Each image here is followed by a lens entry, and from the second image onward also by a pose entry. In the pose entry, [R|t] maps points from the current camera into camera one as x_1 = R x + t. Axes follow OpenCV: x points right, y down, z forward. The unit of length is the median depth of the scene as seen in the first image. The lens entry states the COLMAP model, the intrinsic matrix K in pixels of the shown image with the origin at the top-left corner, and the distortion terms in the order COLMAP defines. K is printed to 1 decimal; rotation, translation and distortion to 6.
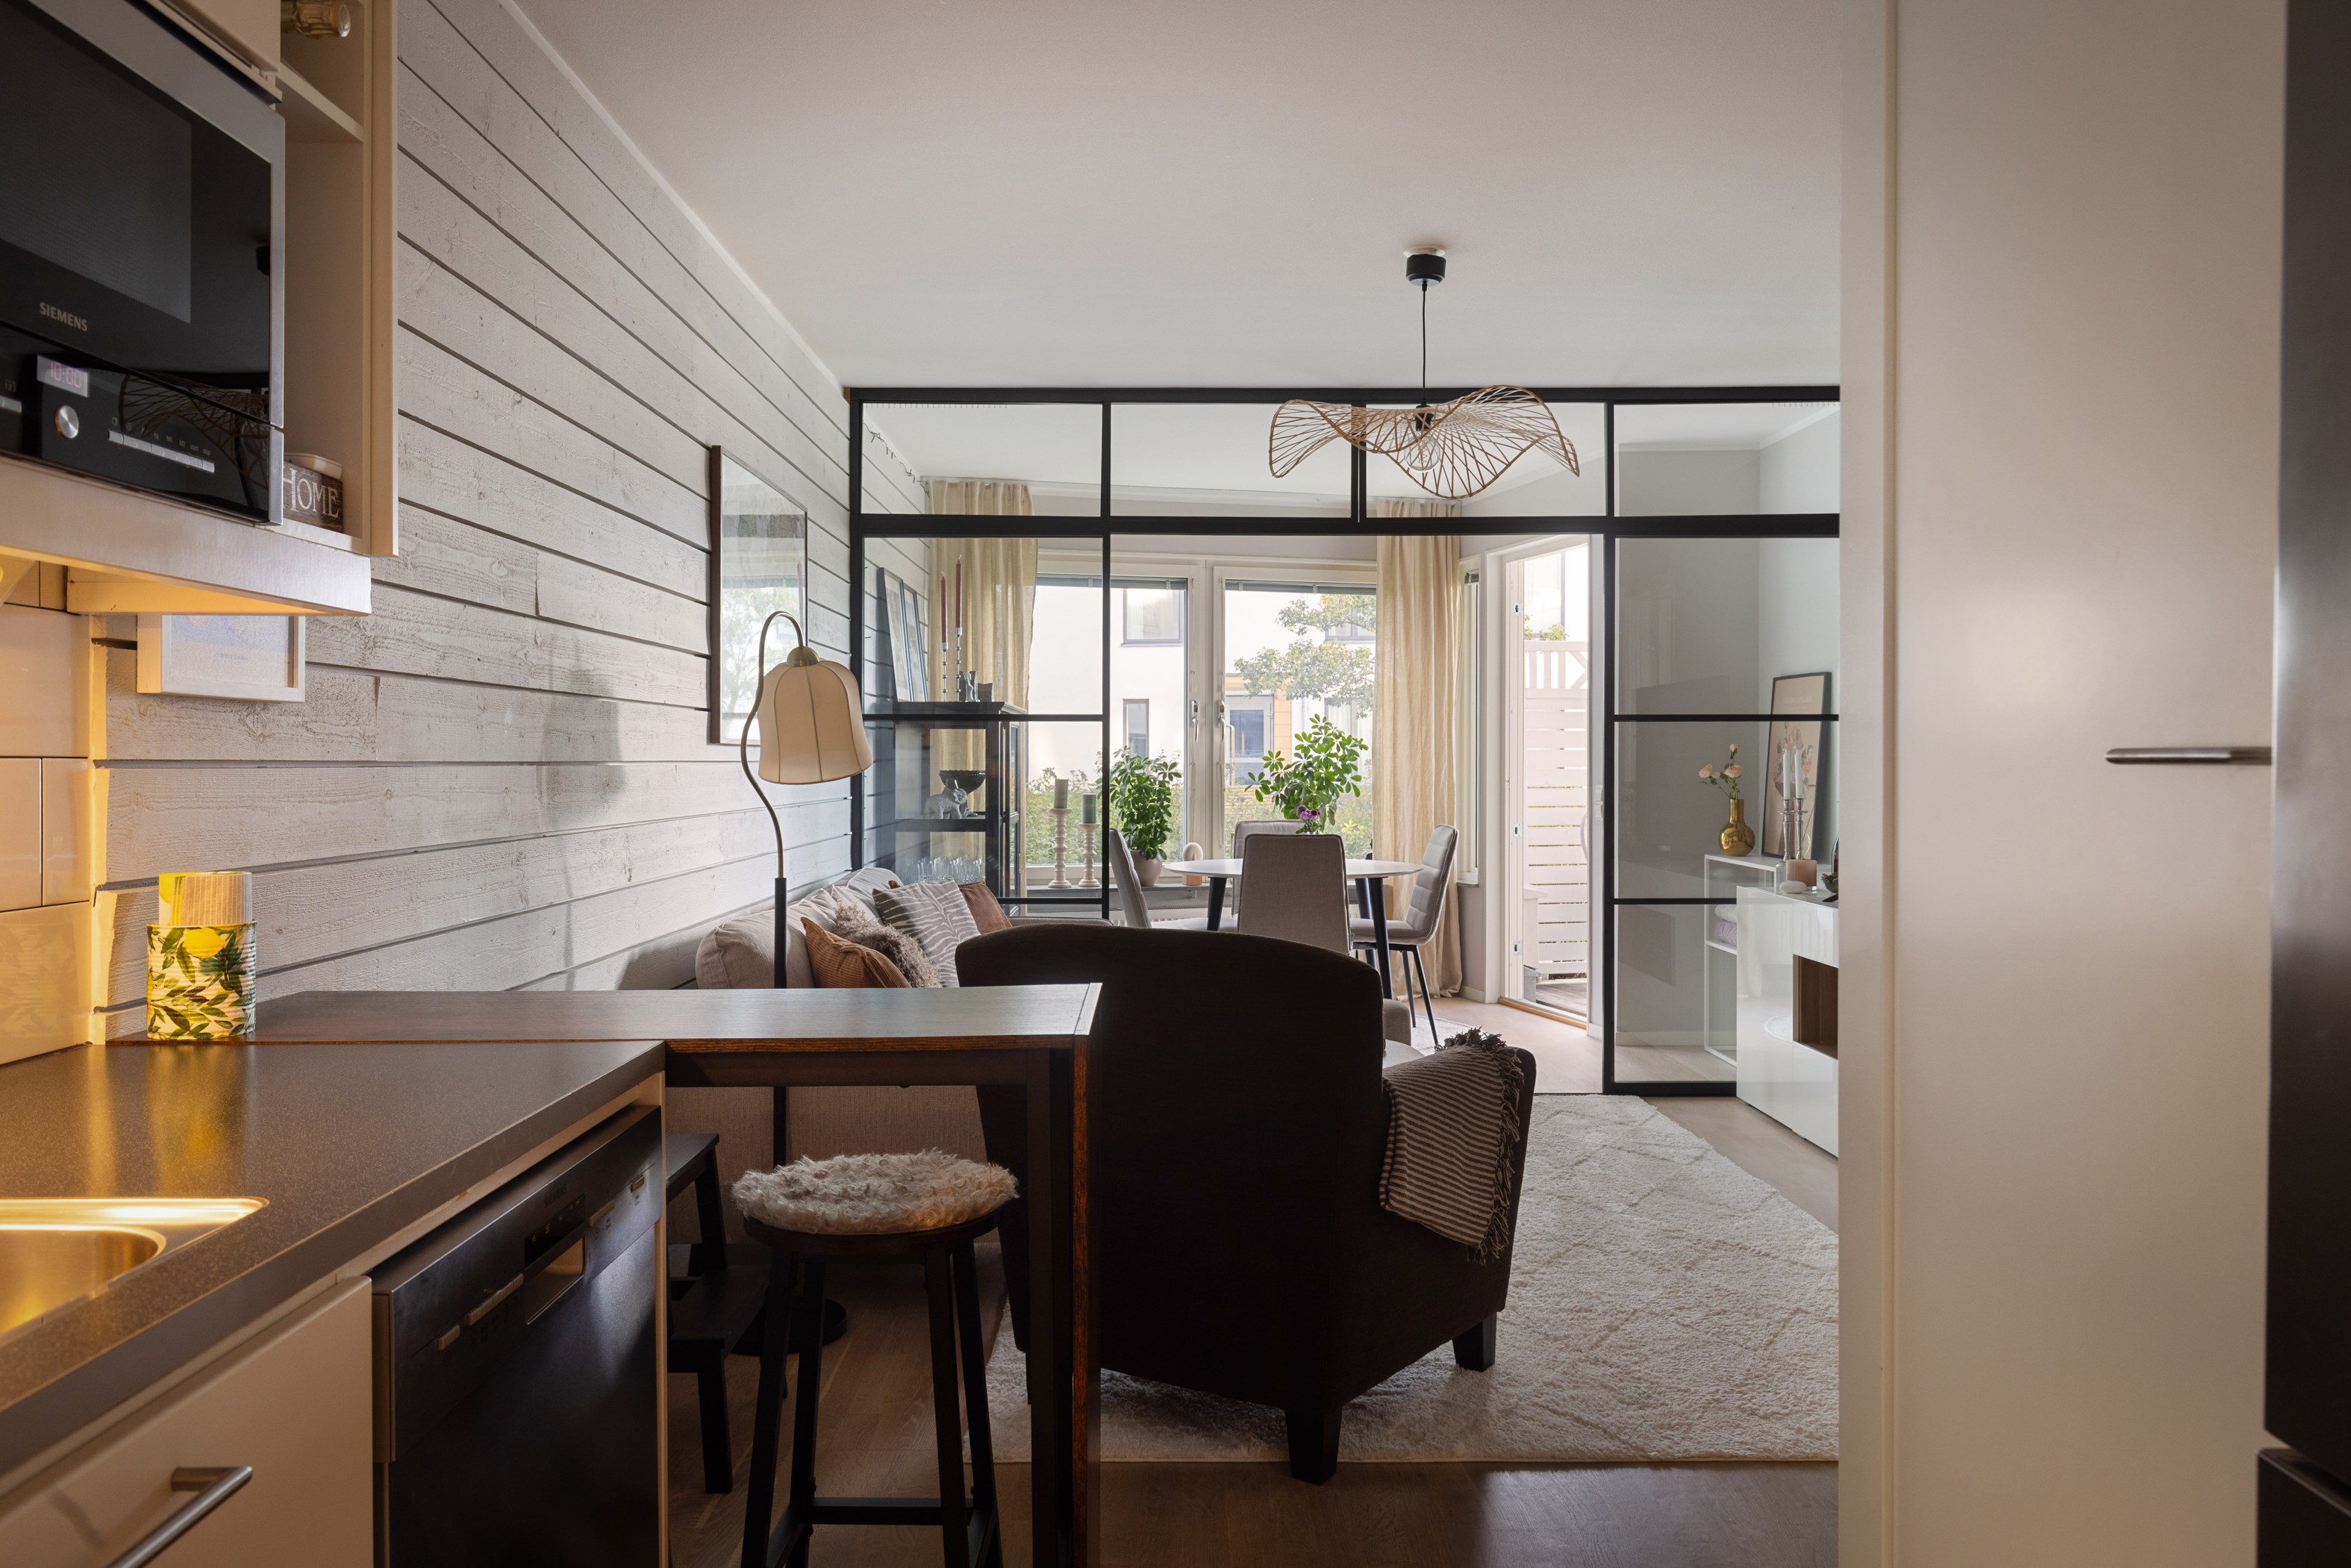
lens RADIAL K [[1650.8, 0, 1175.5], [0, 1650.8, 767.8], [0, 0, 1]] dist [0.005658, 0.000475]
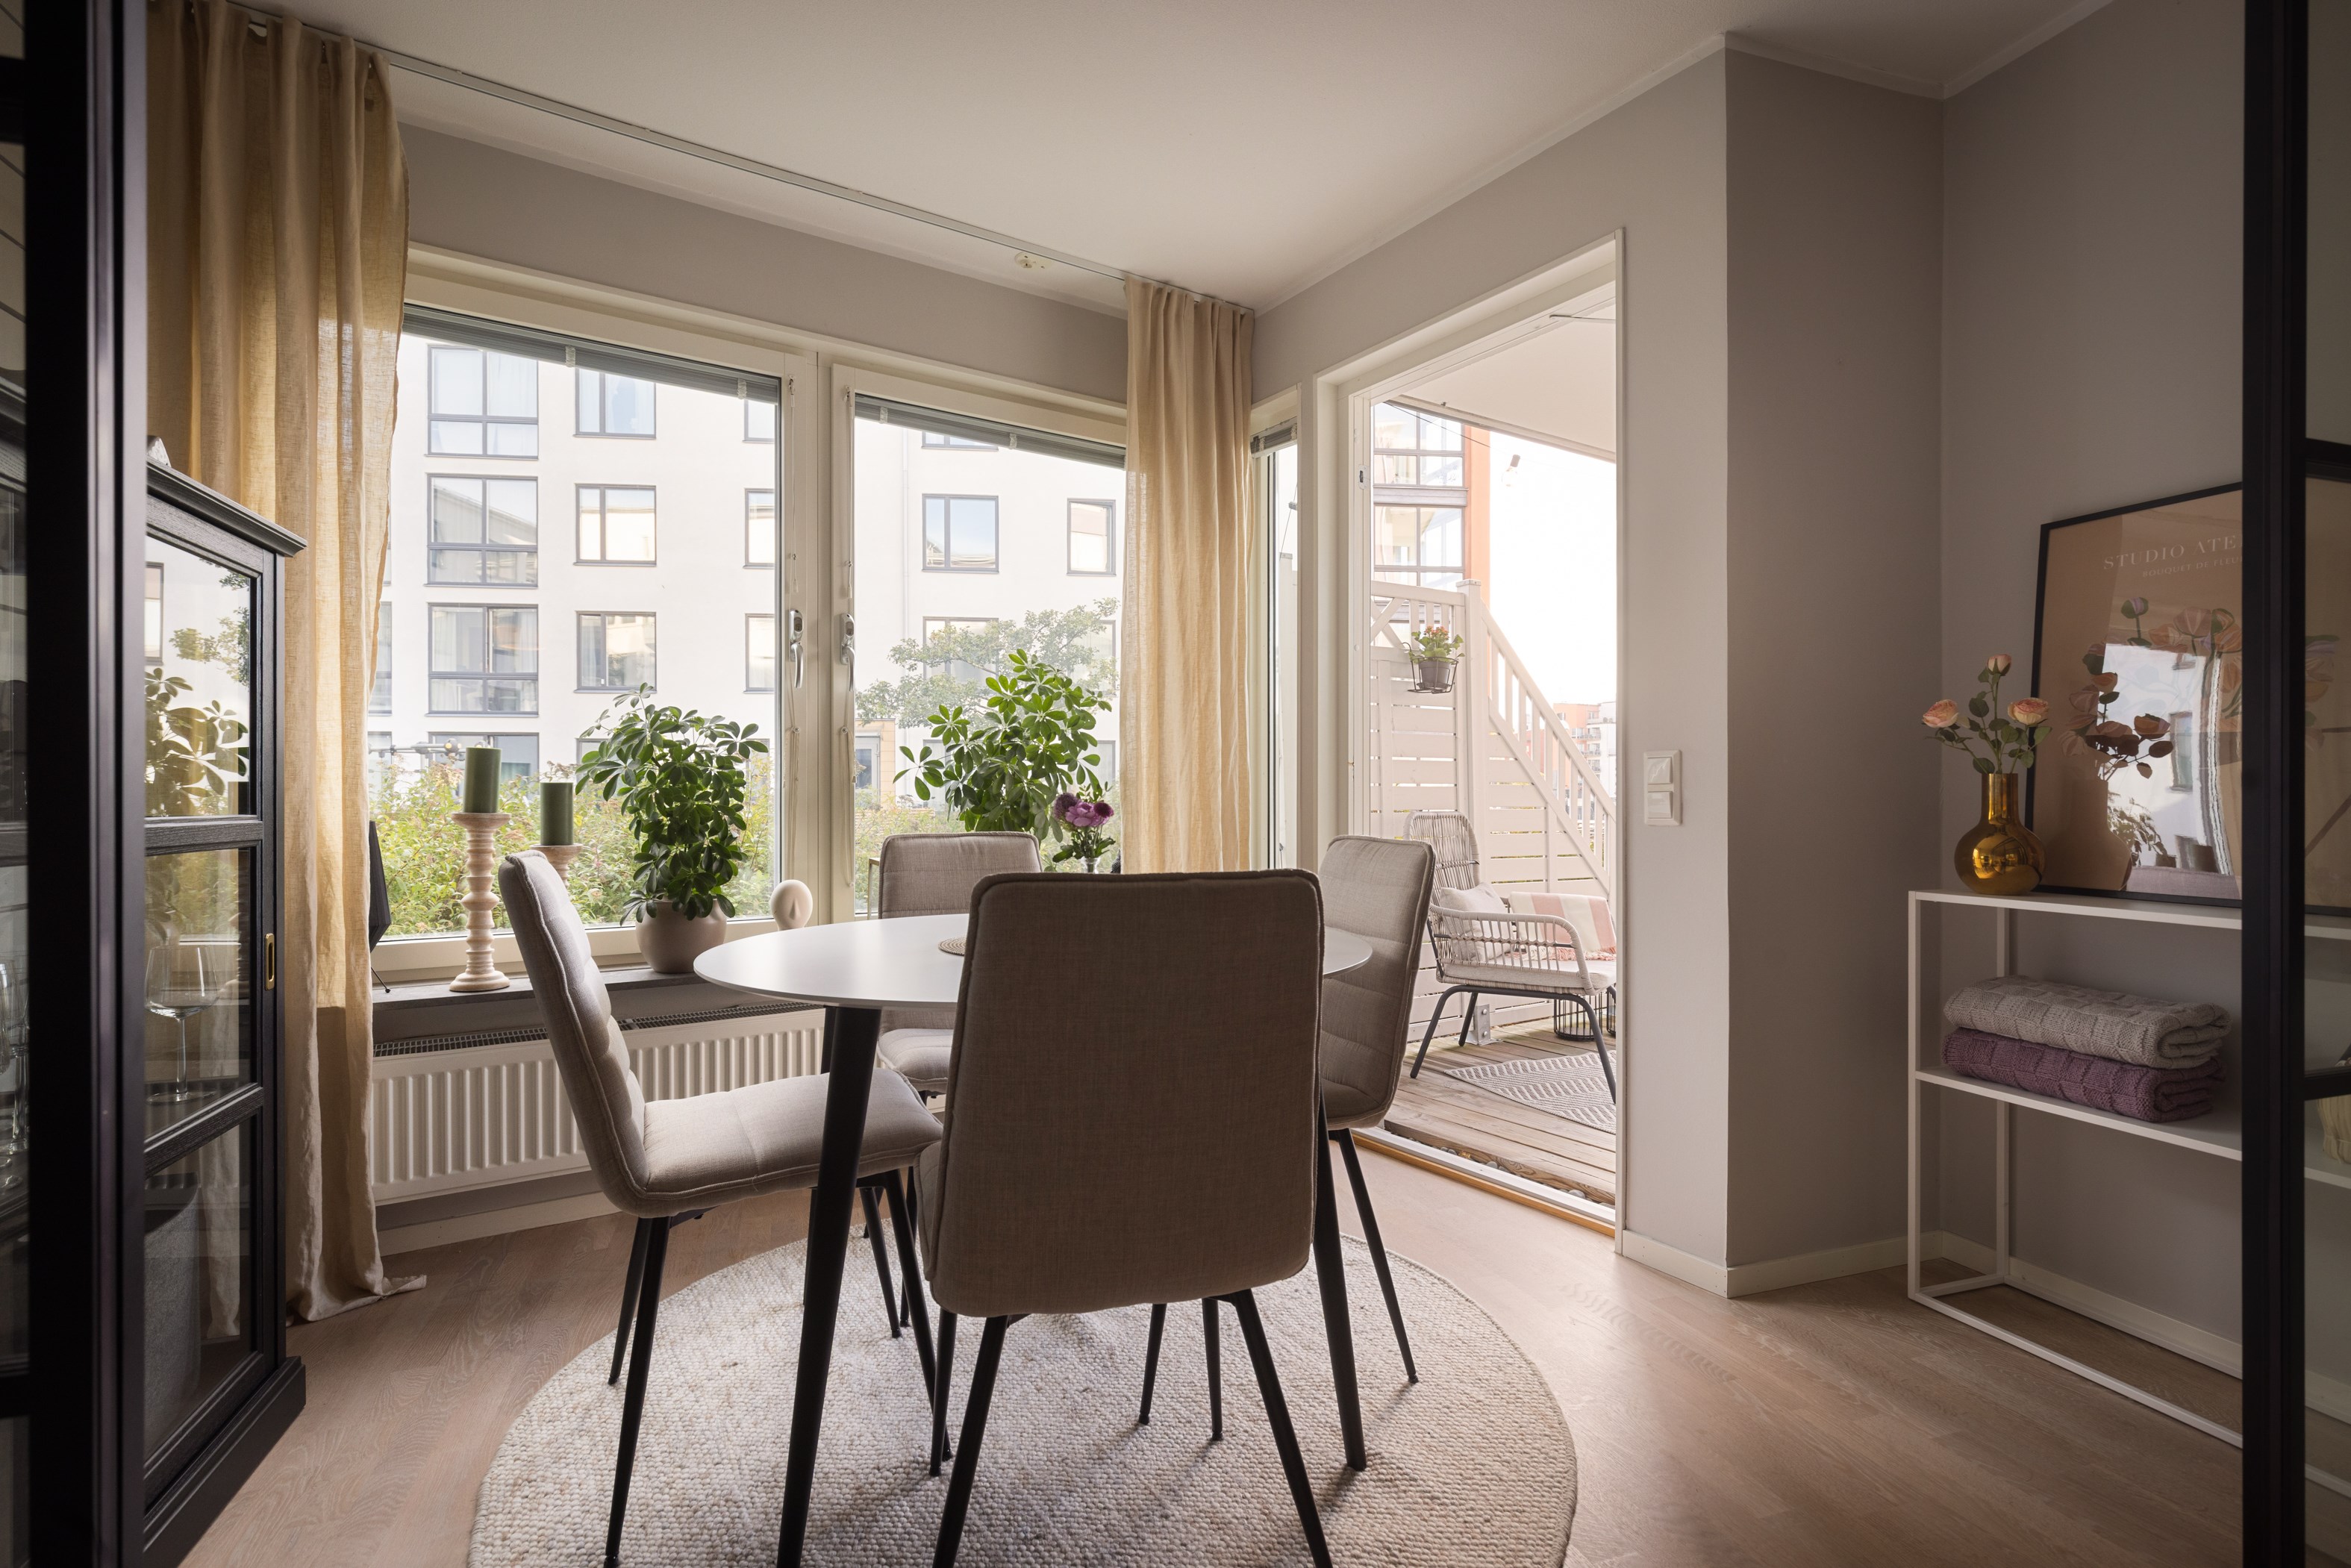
lens RADIAL K [[1138.7, 0, 1179.2], [0, 1138.7, 795.7], [0, 0, 1]] dist [0.007997, -0.002353]
pose [[0.948392, -0.001514, 0.317096, 0.012388], [0.003533, 0.999977, -0.005792, 0.021758], [-0.317080, 0.006614, 0.948376, 0.625711]]
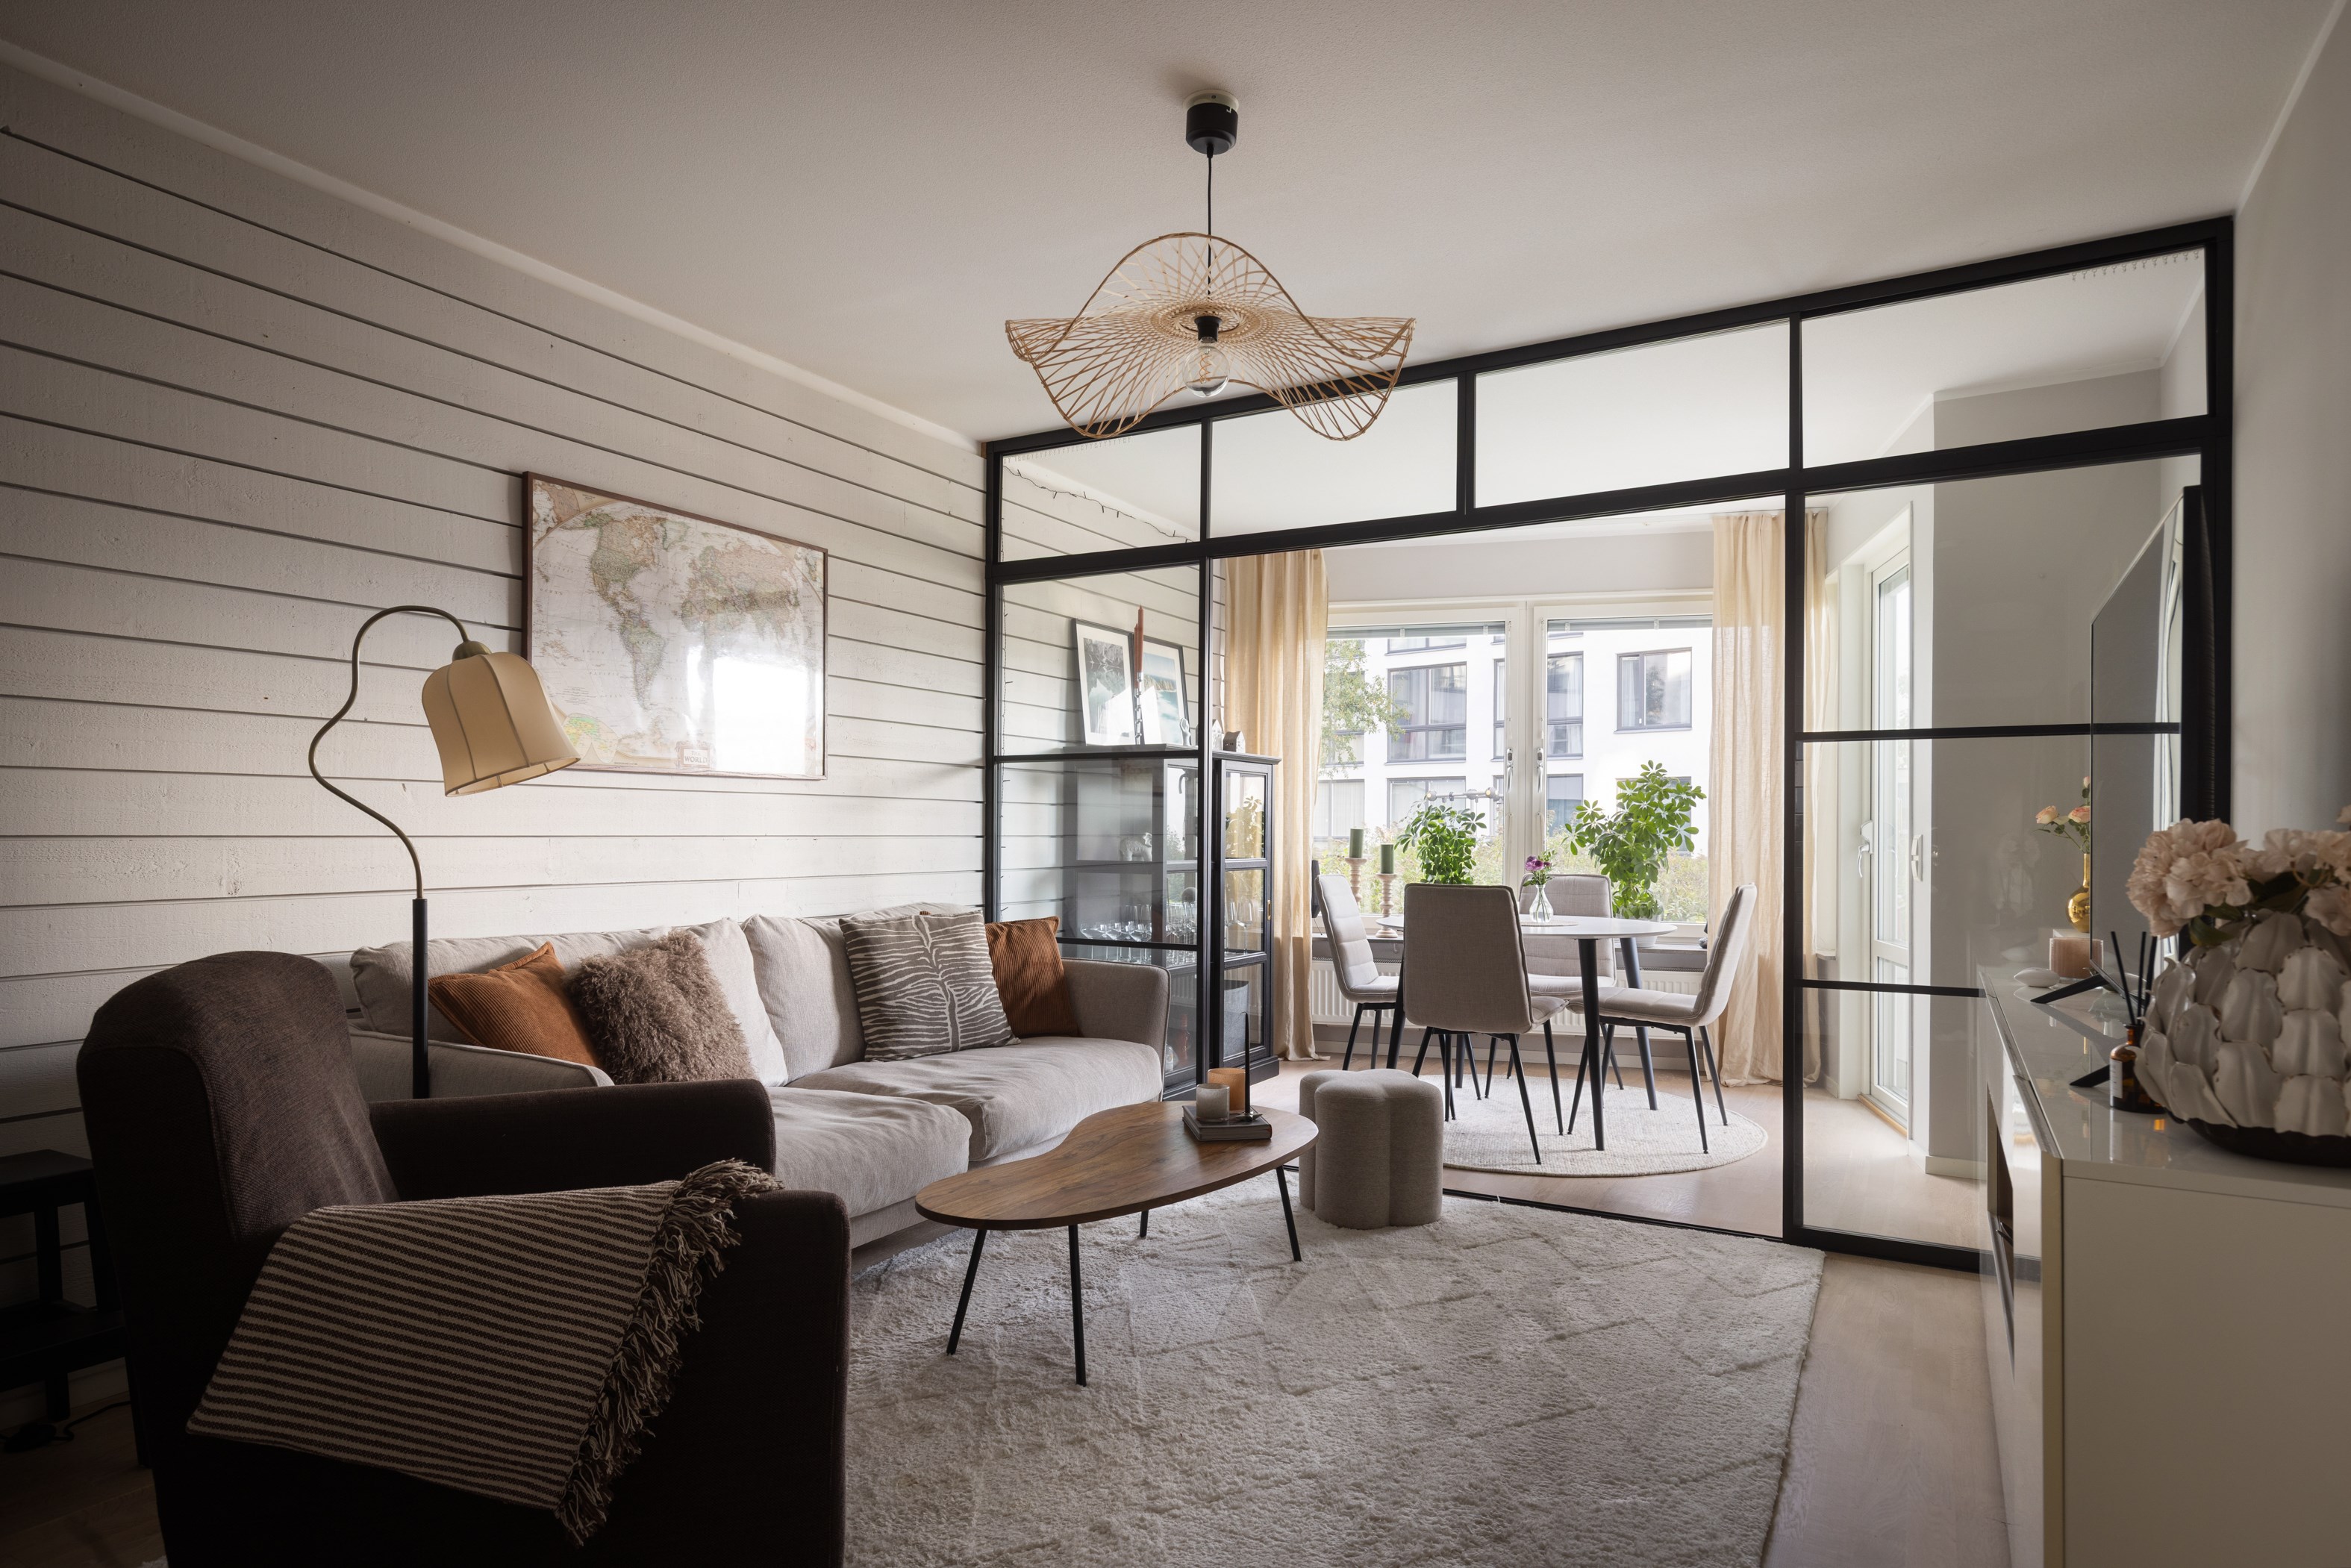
lens RADIAL K [[1318.0, 0, 1166.7], [0, 1318.0, 824.3], [0, 0, 1]] dist [-0.009875, 0.000312]
pose [[0.865076, 0.002721, -0.501634, 0.226085], [-0.008118, 0.999930, -0.008577, 0.011730], [0.501575, 0.011492, 0.865038, 0.244715]]
